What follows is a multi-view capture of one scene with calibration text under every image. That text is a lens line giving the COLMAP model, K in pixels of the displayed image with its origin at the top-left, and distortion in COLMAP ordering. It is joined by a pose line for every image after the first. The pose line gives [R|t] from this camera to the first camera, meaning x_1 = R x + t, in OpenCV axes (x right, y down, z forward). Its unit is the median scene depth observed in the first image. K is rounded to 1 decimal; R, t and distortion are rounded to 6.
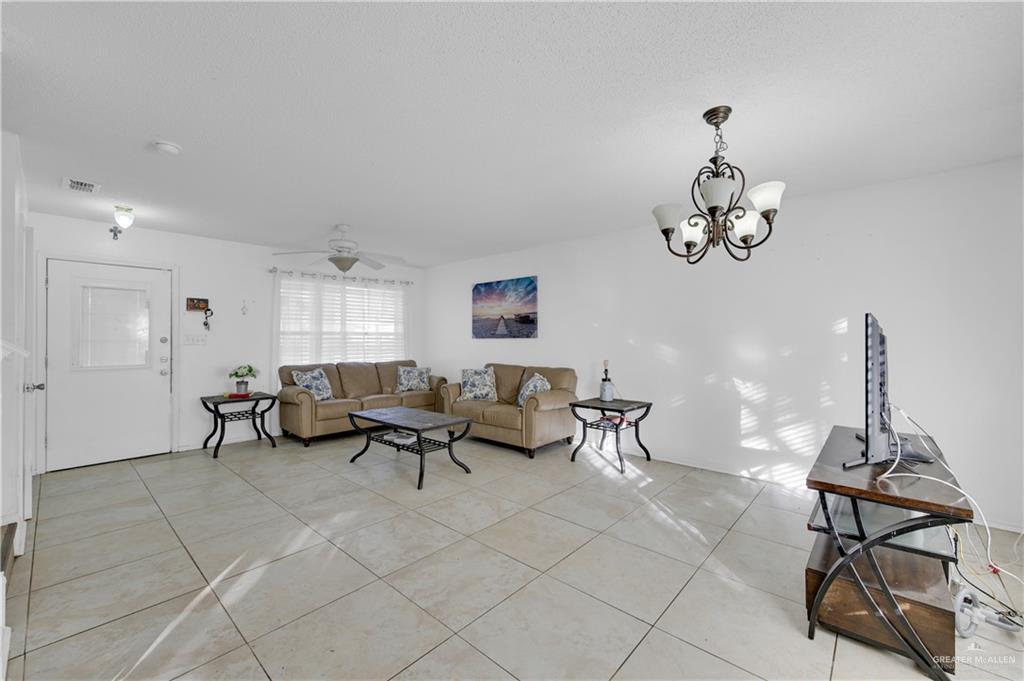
lens RADIAL K [[409.3, 0, 516.7], [0, 409.3, 338.8], [0, 0, 1]] dist [-0.000296, -0.000160]
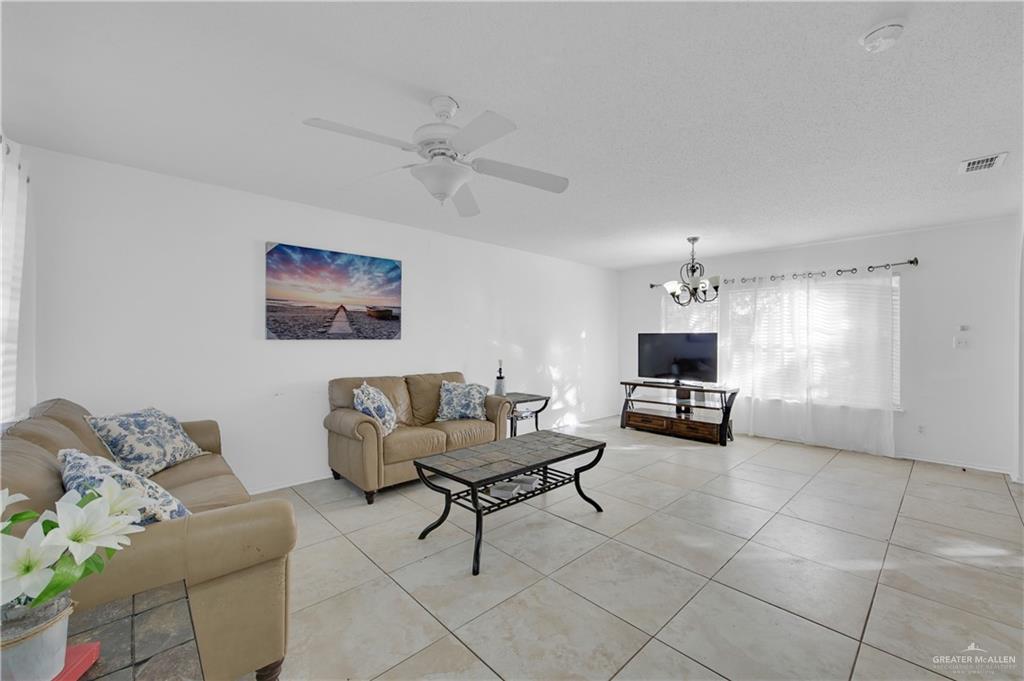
lens RADIAL K [[409.3, 0, 516.6], [0, 409.3, 338.7], [0, 0, 1]] dist [-0.000296, -0.000160]
pose [[0.090633, 0.007780, 0.995854, -0.709899], [0.000836, 0.999969, -0.007888, 0.003202], [-0.995884, 0.001548, 0.090623, 0.692173]]
